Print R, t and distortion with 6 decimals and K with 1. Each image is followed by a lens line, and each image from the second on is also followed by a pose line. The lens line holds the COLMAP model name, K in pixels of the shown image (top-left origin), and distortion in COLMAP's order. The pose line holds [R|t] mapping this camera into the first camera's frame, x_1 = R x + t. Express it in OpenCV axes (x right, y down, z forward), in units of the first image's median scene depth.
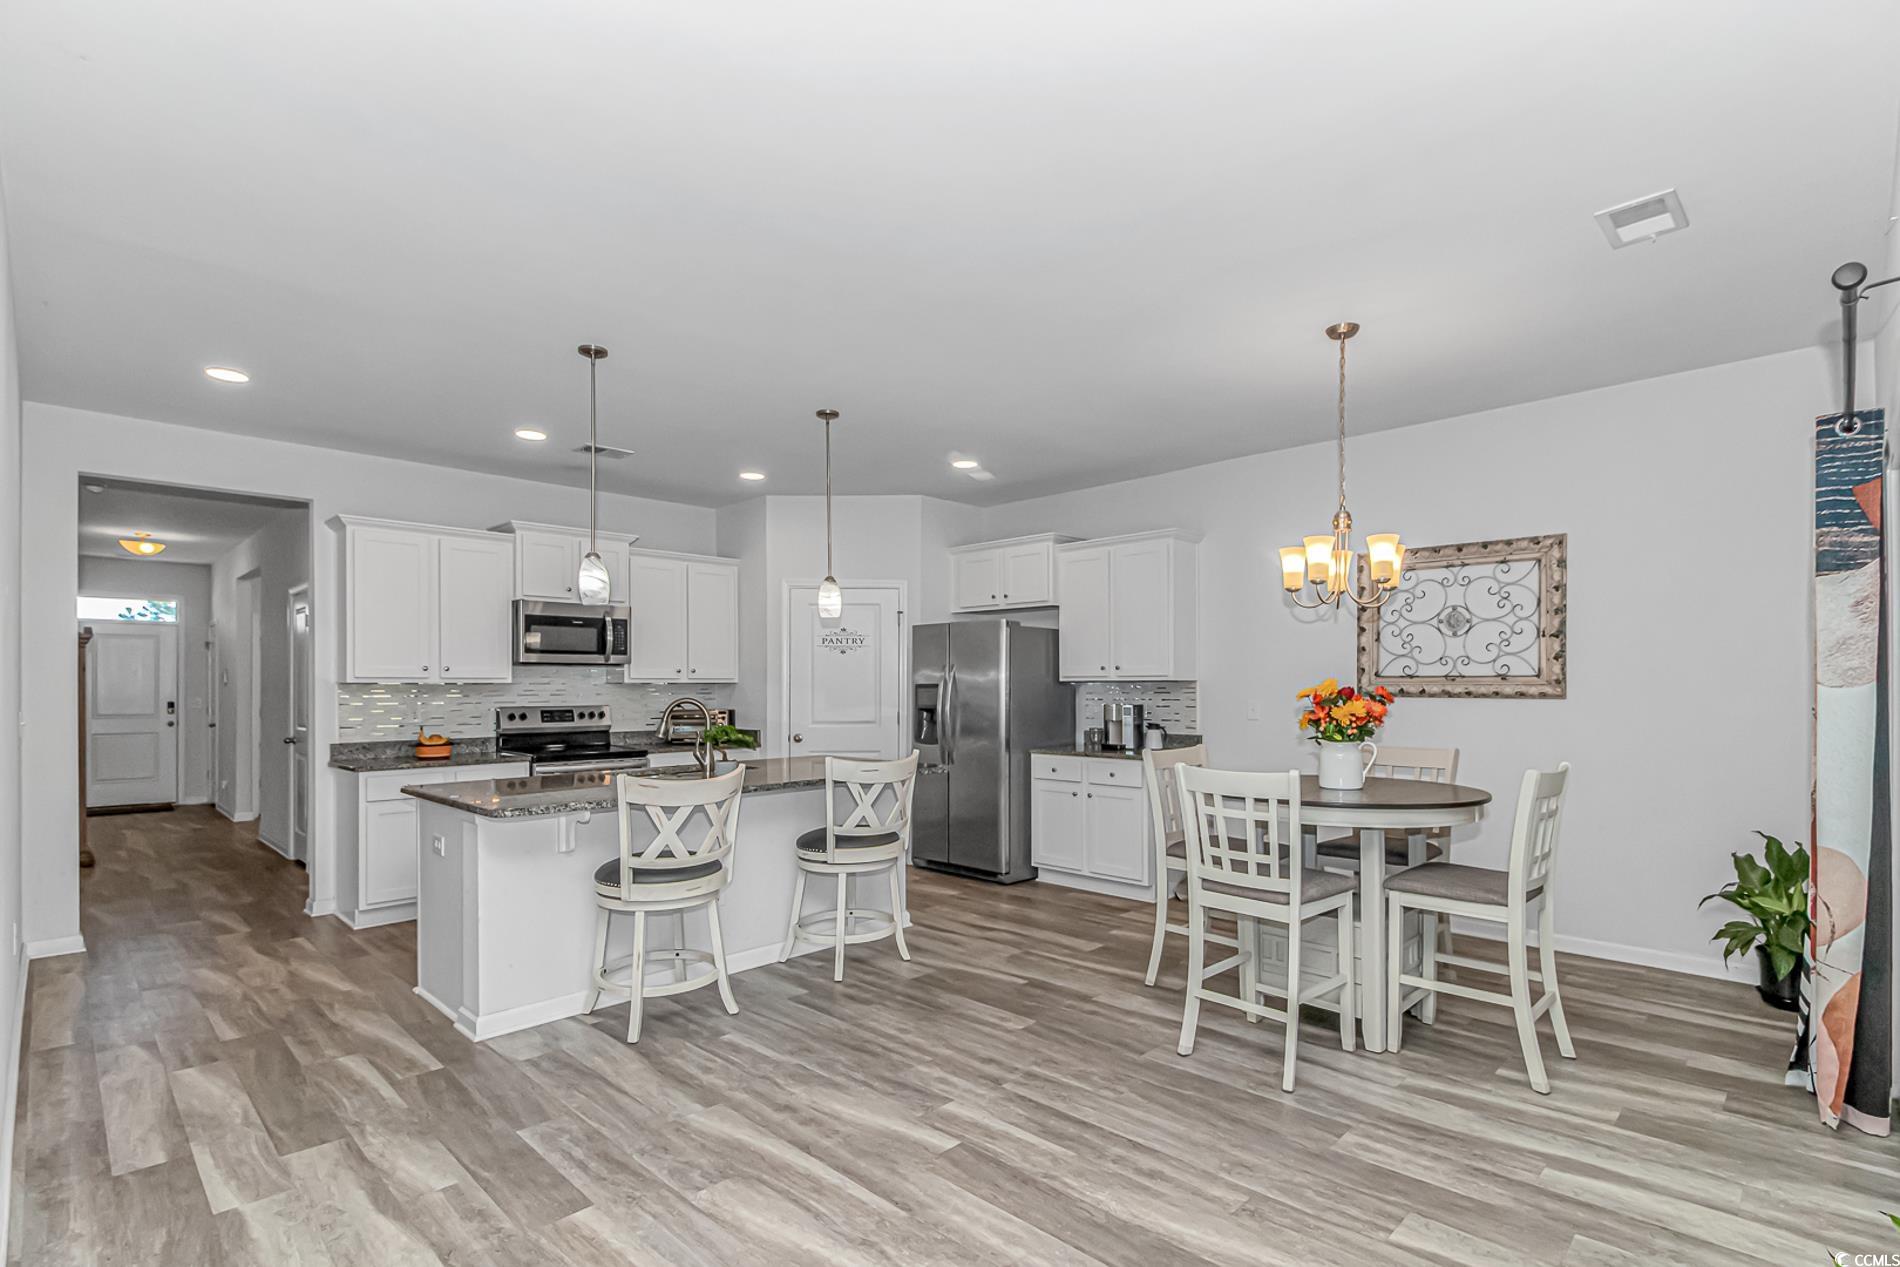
lens RADIAL K [[906.9, 0, 953.6], [0, 906.9, 677.0], [0, 0, 1]] dist [0.002806, -0.011900]
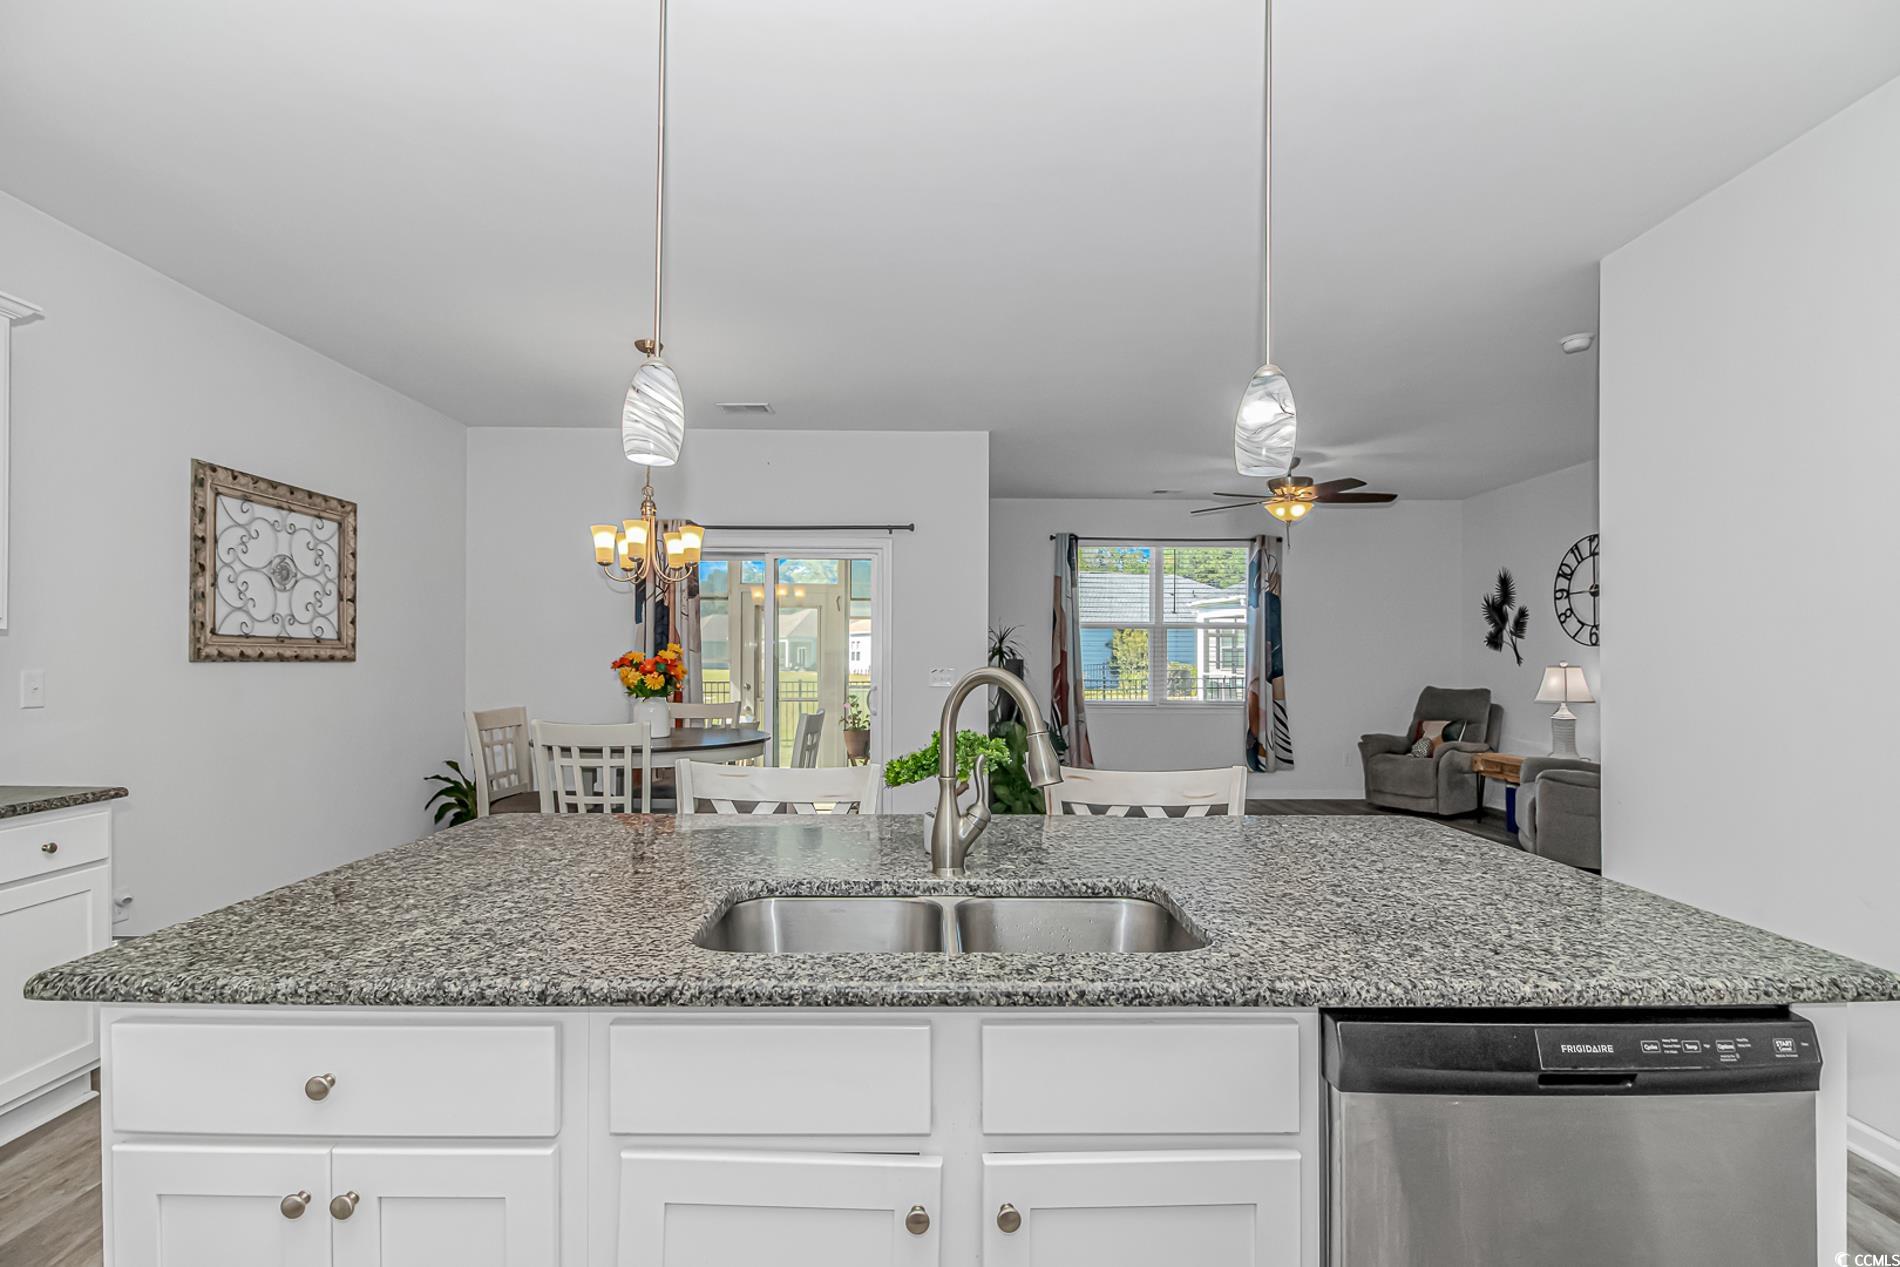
lens RADIAL K [[887.3, 0, 952.7], [0, 887.3, 645.4], [0, 0, 1]] dist [0.002872, -0.010228]
pose [[-0.727680, 0.010922, 0.685830, -0.426778], [-0.007248, 0.999695, -0.023610, 0.019382], [-0.685878, -0.022151, -0.727379, 1.038718]]
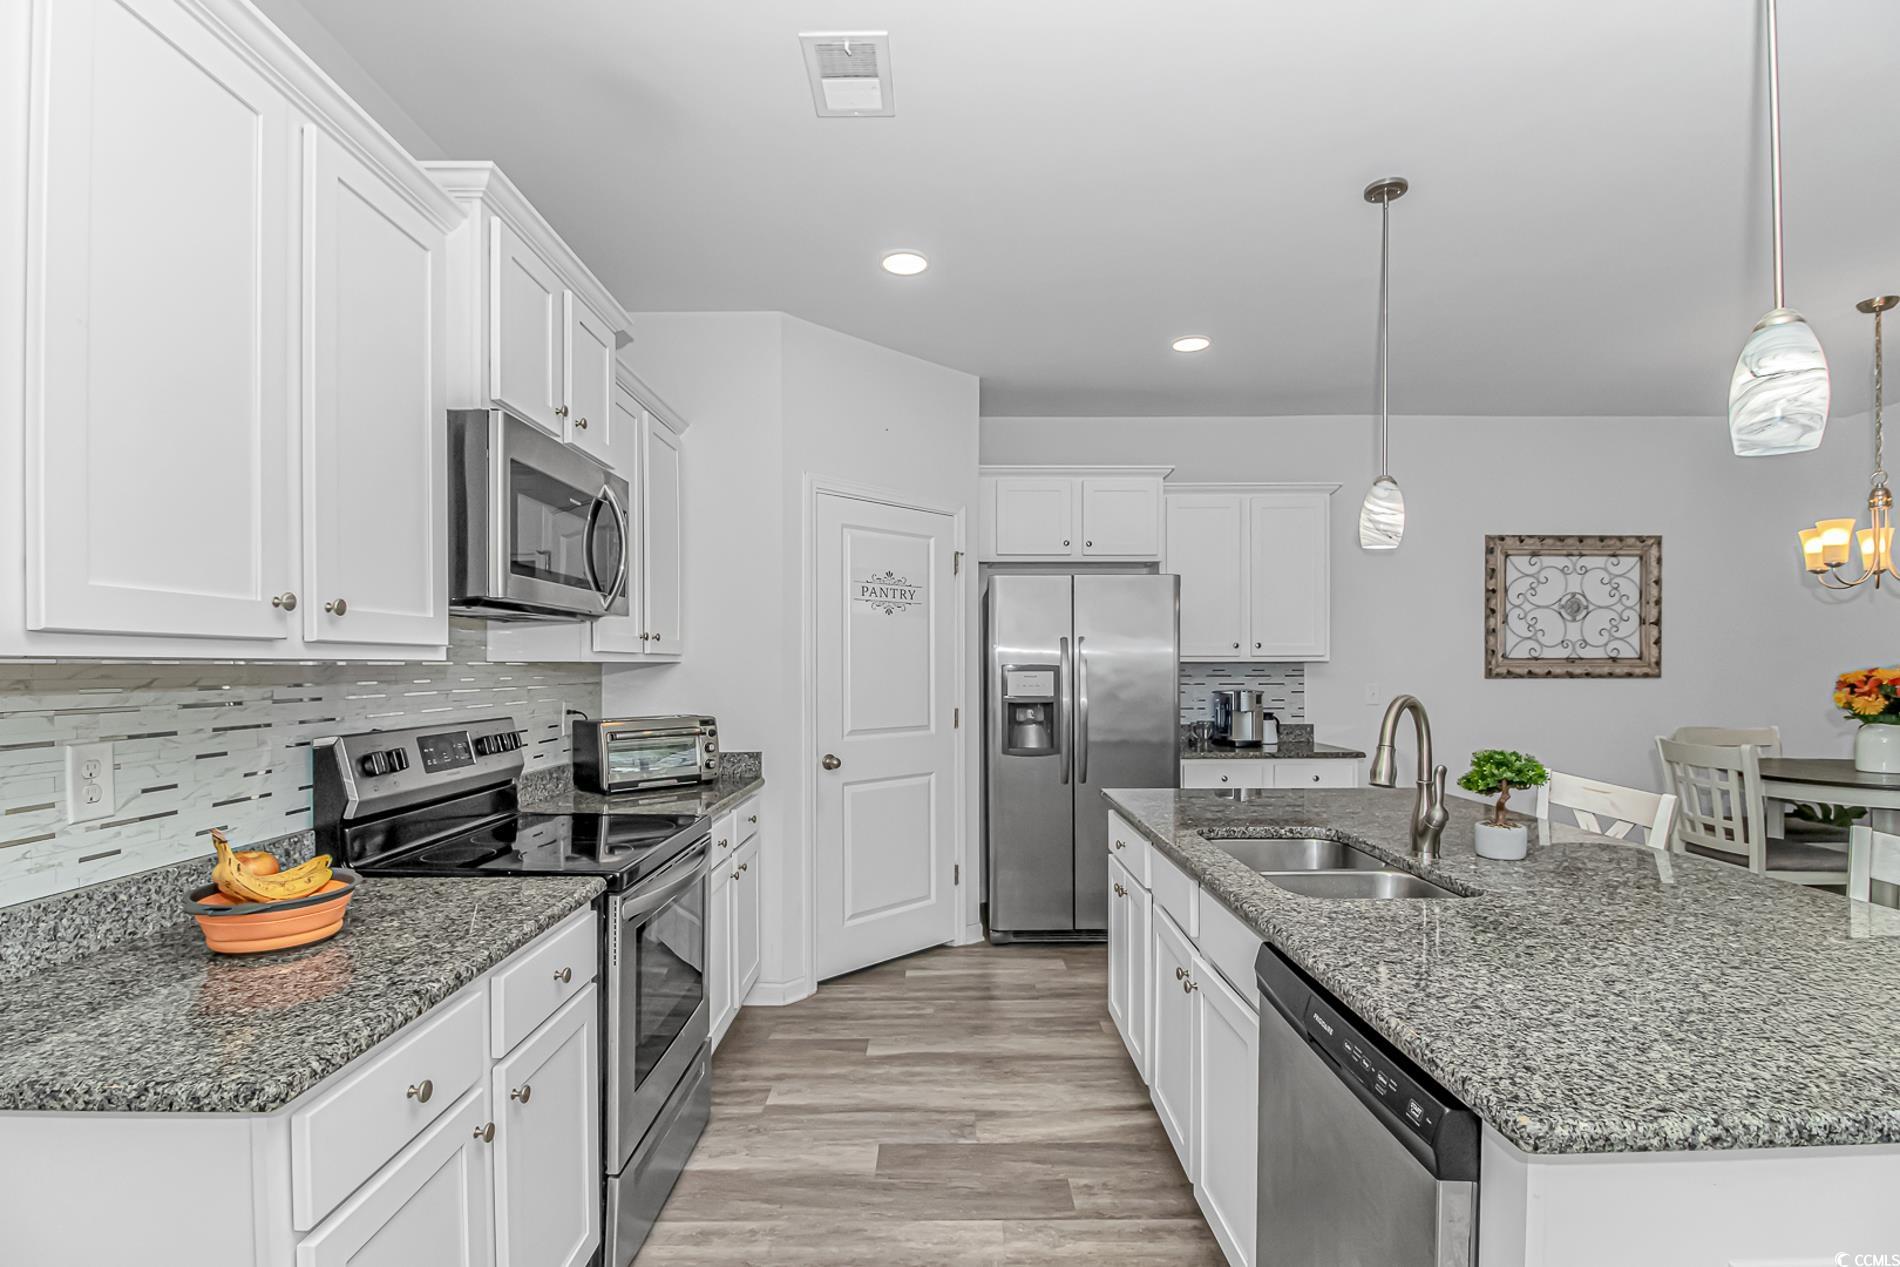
lens RADIAL K [[906.9, 0, 953.6], [0, 906.9, 677.0], [0, 0, 1]] dist [0.002806, -0.011900]
pose [[0.697064, -0.007597, 0.716969, -0.642340], [-0.005137, 0.999865, 0.015588, 0.007194], [-0.716991, -0.014549, 0.696931, 0.689004]]
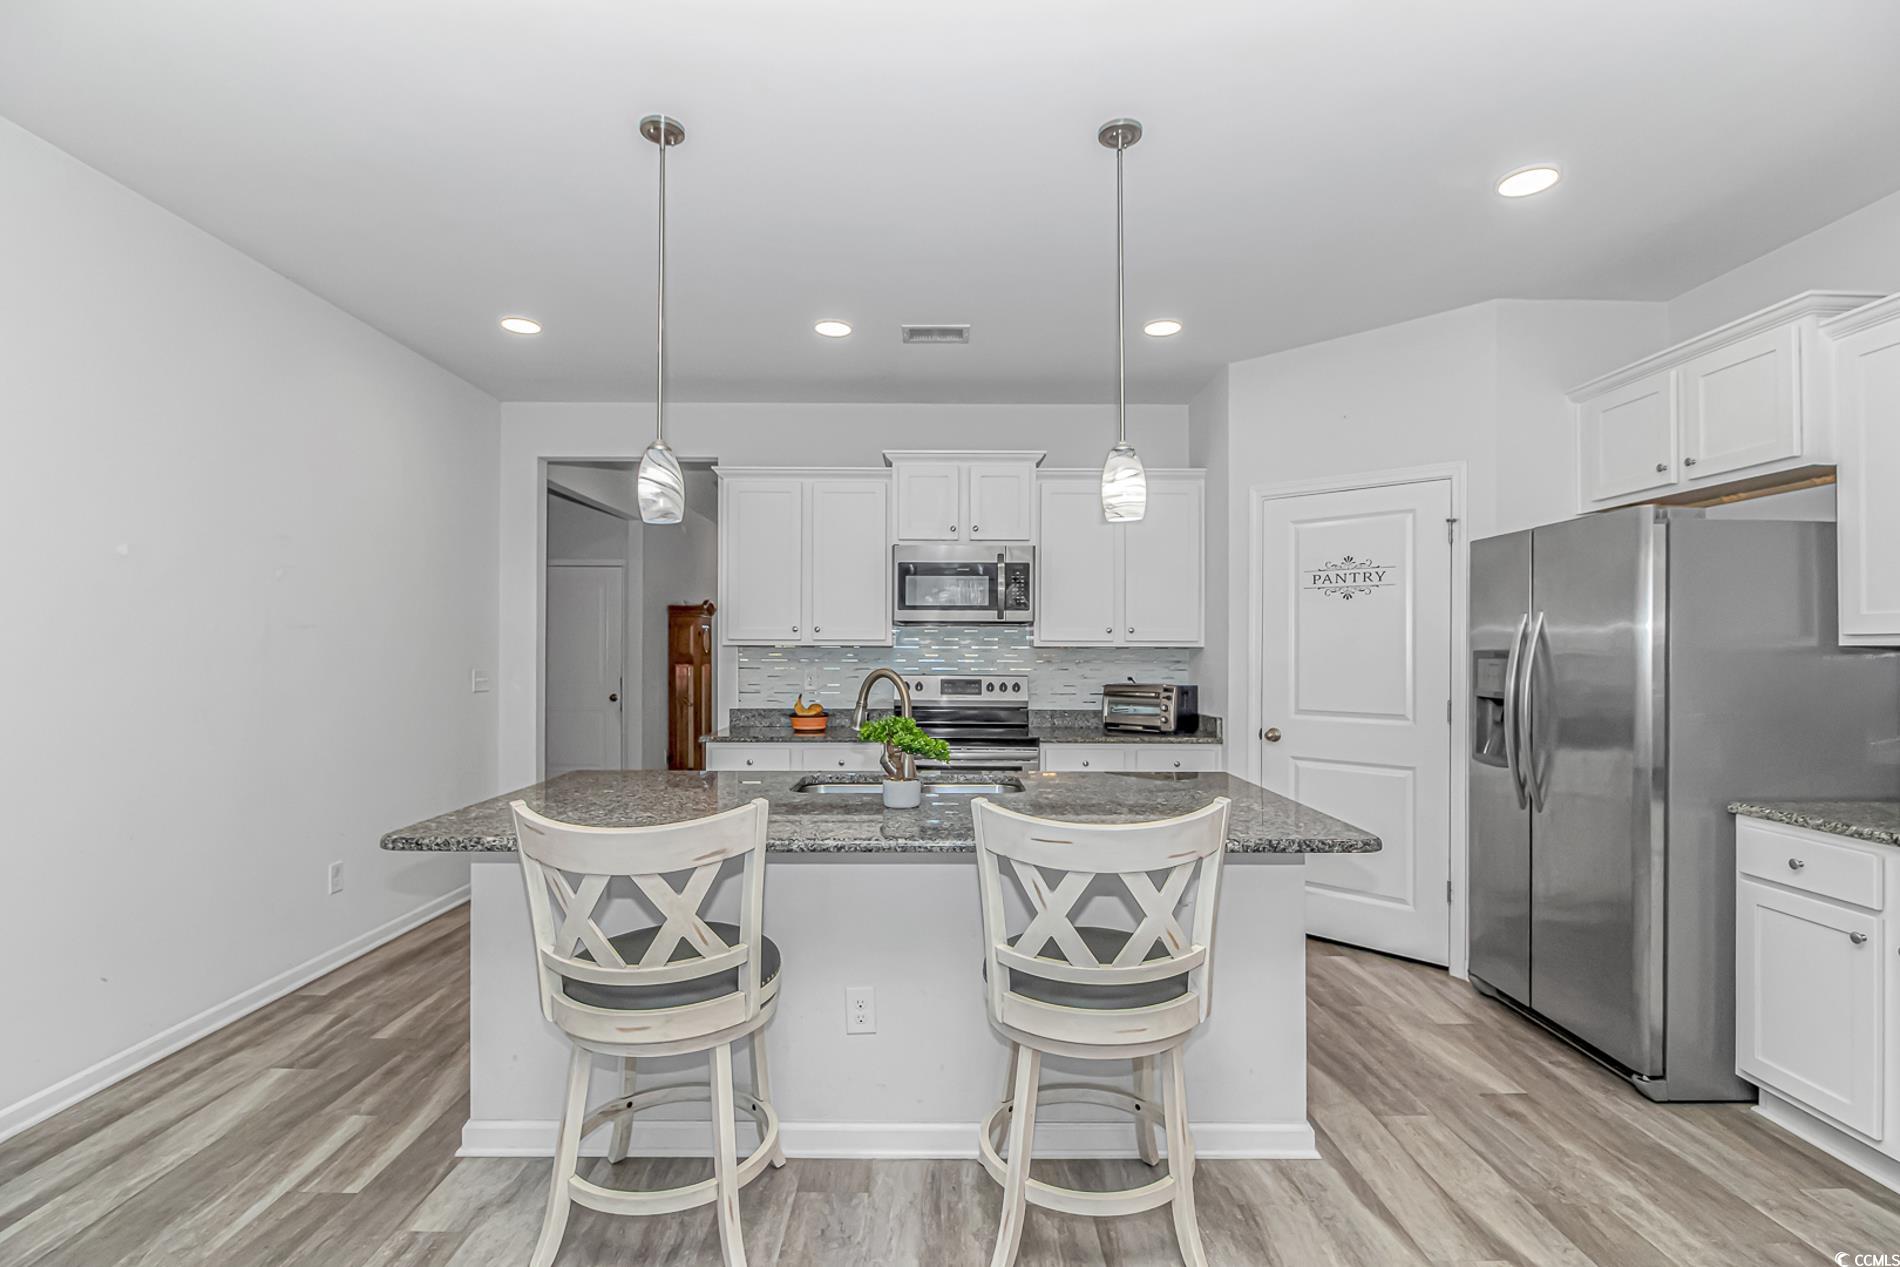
lens RADIAL K [[898.9, 0, 909.1], [0, 898.9, 636.8], [0, 0, 1]] dist [-0.021750, -0.001121]
pose [[0.692431, -0.004686, -0.721469, 0.128163], [-0.000587, 0.999975, -0.007059, 0.004386], [0.721484, 0.005312, 0.692411, 0.474587]]
